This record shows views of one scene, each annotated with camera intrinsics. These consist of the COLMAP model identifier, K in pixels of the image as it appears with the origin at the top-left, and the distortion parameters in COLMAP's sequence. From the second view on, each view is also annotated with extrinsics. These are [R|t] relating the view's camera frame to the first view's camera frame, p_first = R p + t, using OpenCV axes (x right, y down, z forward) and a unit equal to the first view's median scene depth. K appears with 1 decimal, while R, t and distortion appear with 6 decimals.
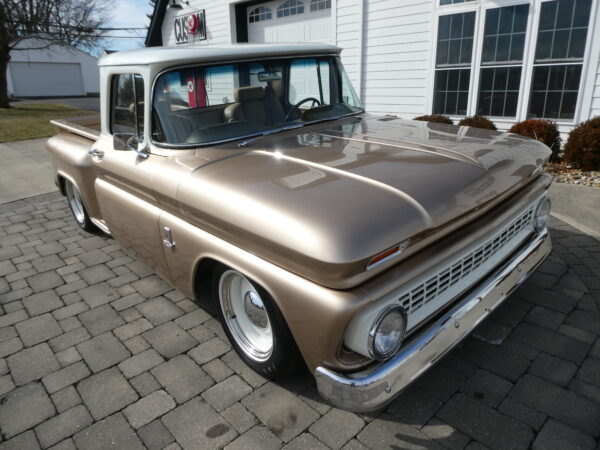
lens RADIAL K [[417.6, 0, 303.0], [0, 417.6, 226.3], [0, 0, 1]] dist [-0.018492, -0.000685]
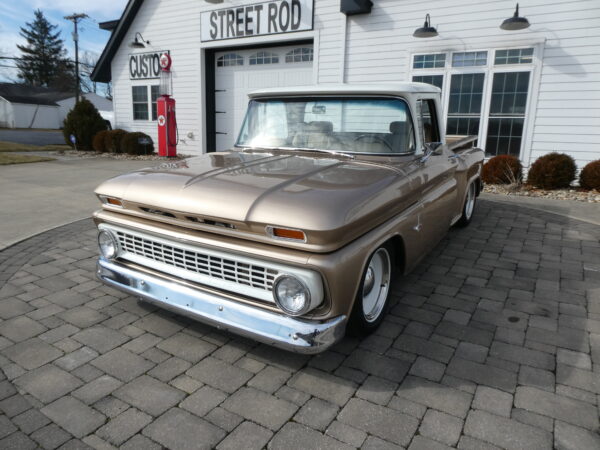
lens RADIAL K [[419.4, 0, 306.1], [0, 419.4, 226.8], [0, 0, 1]] dist [-0.013419, -0.009483]
pose [[0.958766, -0.017447, 0.283660, -0.400287], [0.046667, 0.994230, -0.096582, 0.070766], [-0.280338, 0.105837, 0.954049, -0.099440]]
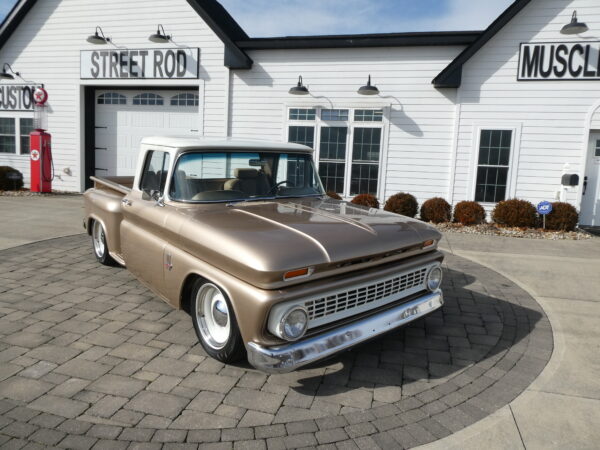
lens RADIAL K [[419.4, 0, 306.1], [0, 419.4, 226.8], [0, 0, 1]] dist [-0.013419, -0.009483]
pose [[0.833132, -0.008085, 0.553015, -0.500884], [0.112852, 0.981342, -0.155669, 0.095541], [-0.541438, 0.192101, 0.818500, -0.209509]]
